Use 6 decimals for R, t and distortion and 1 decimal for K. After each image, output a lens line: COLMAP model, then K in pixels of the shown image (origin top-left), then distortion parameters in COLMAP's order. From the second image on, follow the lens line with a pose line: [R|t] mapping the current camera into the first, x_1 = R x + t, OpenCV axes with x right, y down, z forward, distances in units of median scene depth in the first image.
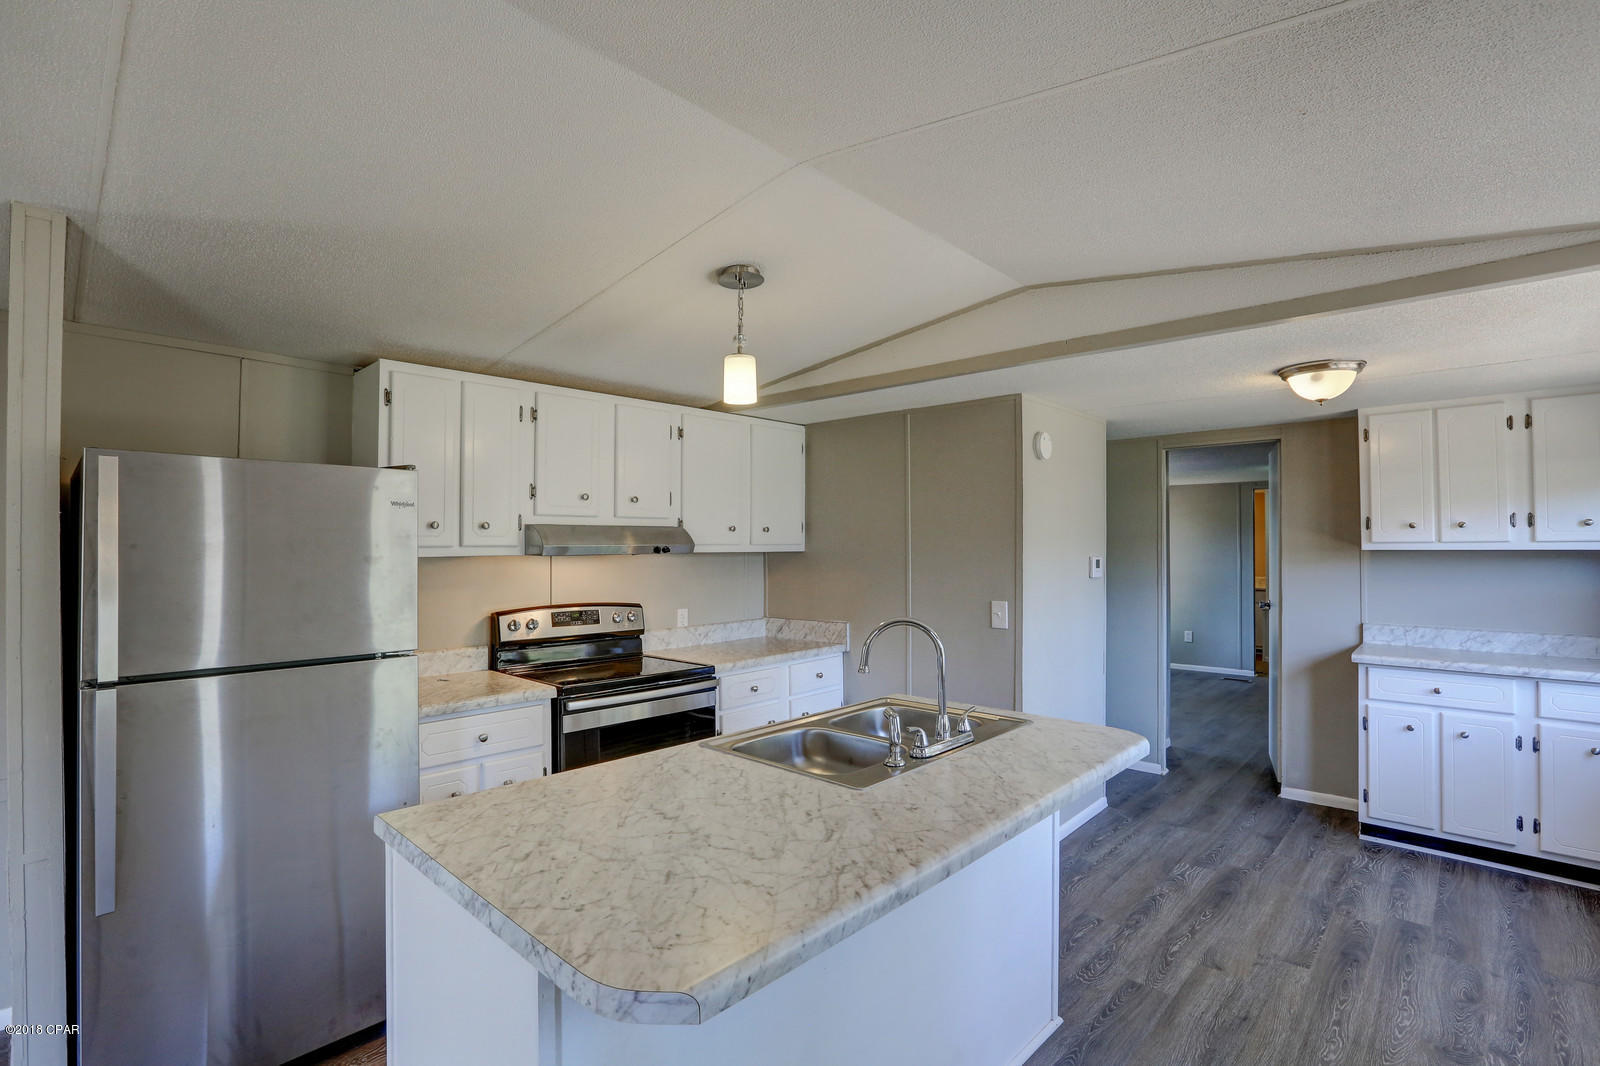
lens RADIAL K [[735.8, 0, 800.0], [0, 735.8, 533.0], [0, 0, 1]] dist [-0.041706, 0.012815]
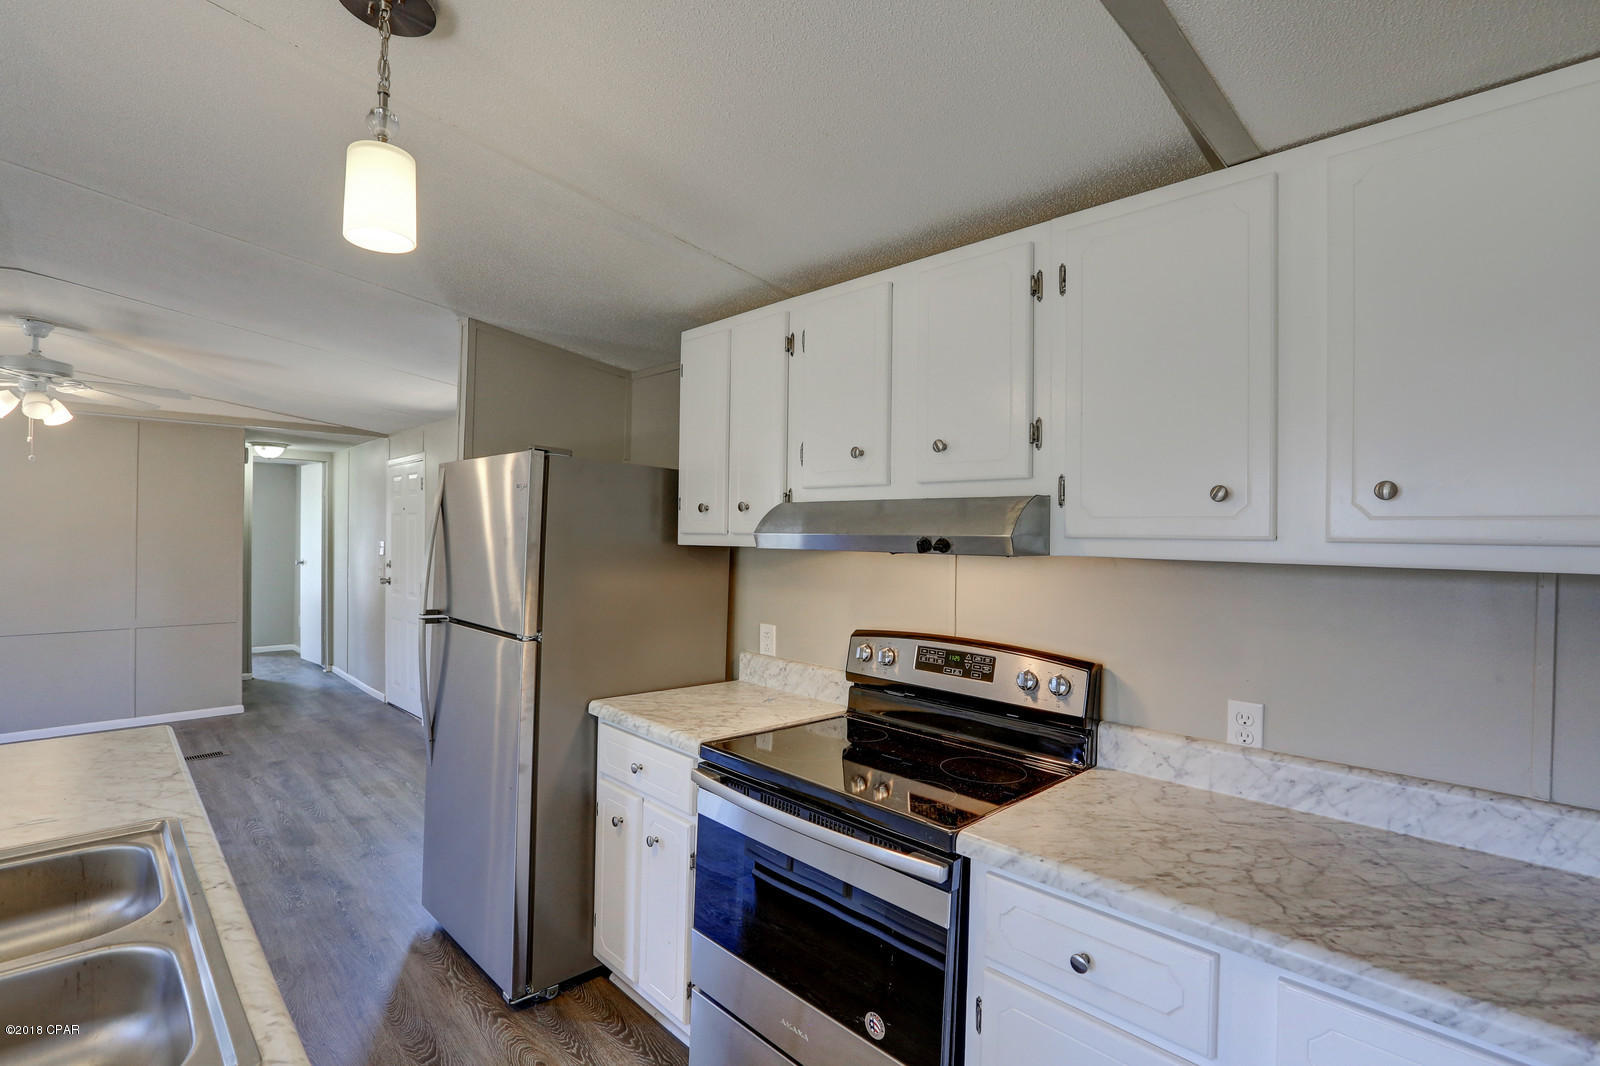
lens RADIAL K [[735.8, 0, 800.0], [0, 735.8, 533.0], [0, 0, 1]] dist [-0.041706, 0.012815]
pose [[-0.027756, -0.008876, -0.999575, 0.283395], [-0.003951, 0.999954, -0.008769, 0.019144], [0.999607, 0.003706, -0.027790, 0.904938]]
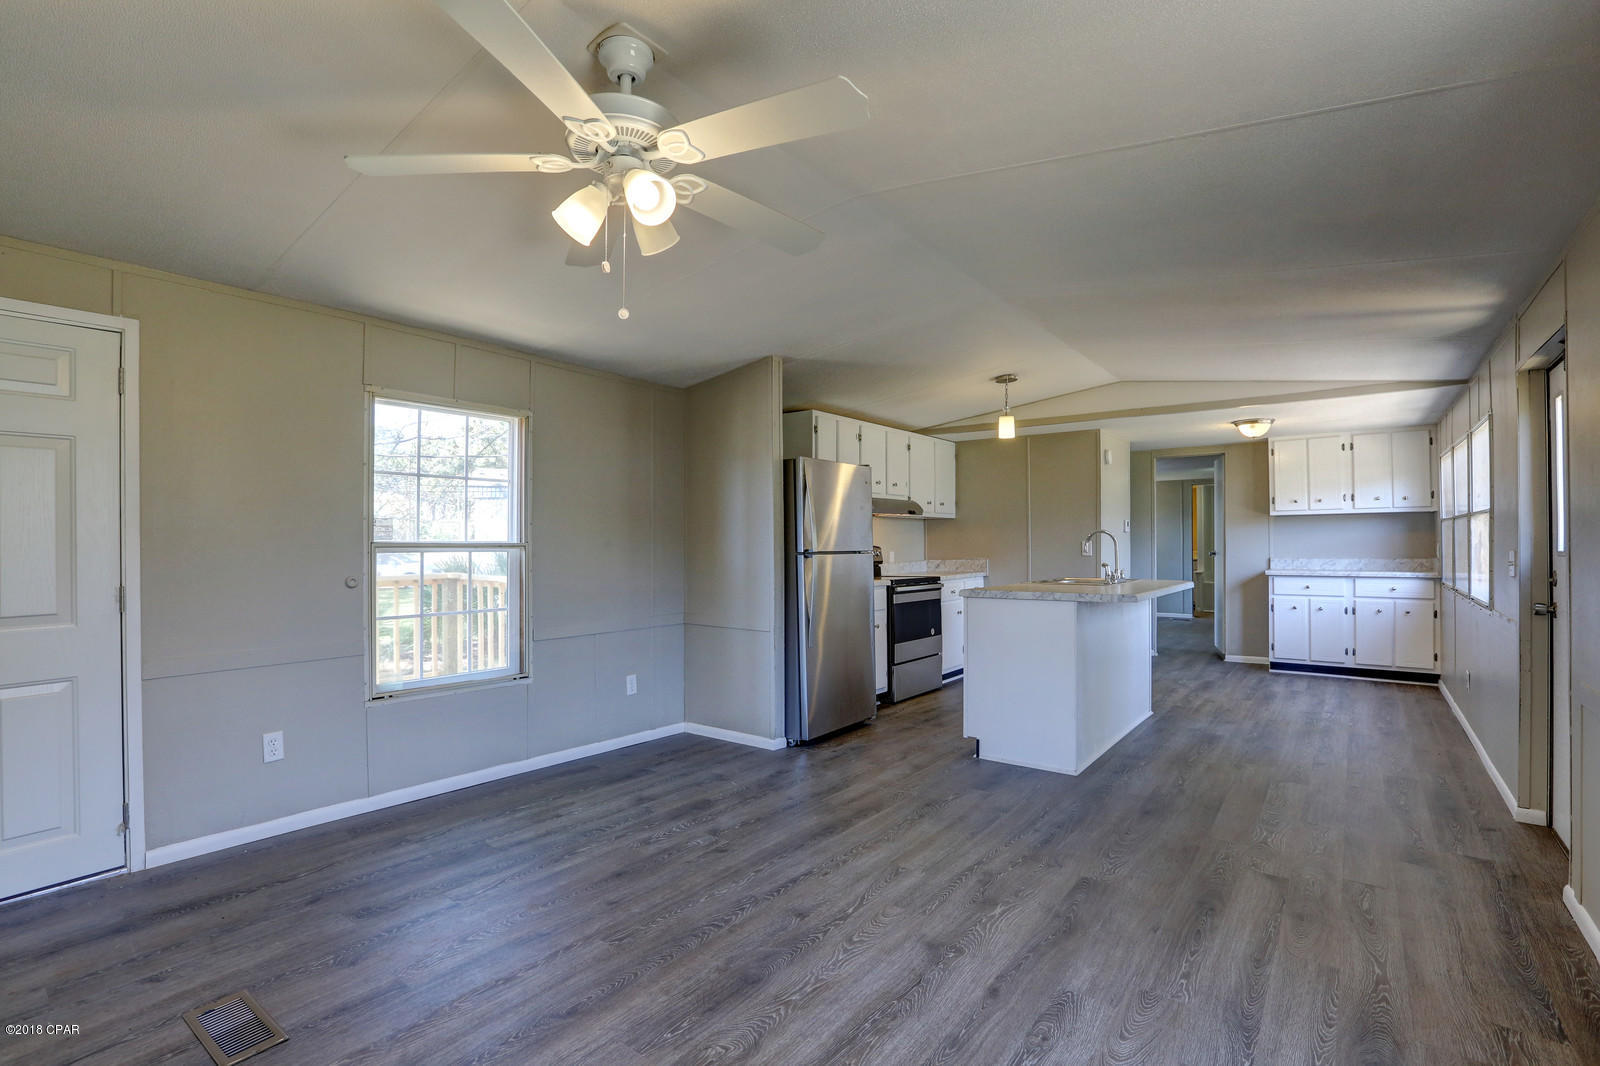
lens RADIAL K [[733.6, 0, 831.3], [0, 733.6, 536.7], [0, 0, 1]] dist [-0.001977, -0.000187]
pose [[0.990980, -0.002827, 0.133977, -0.610473], [0.001590, 0.999955, 0.009336, 0.063515], [-0.133997, -0.009038, 0.990940, -0.739615]]
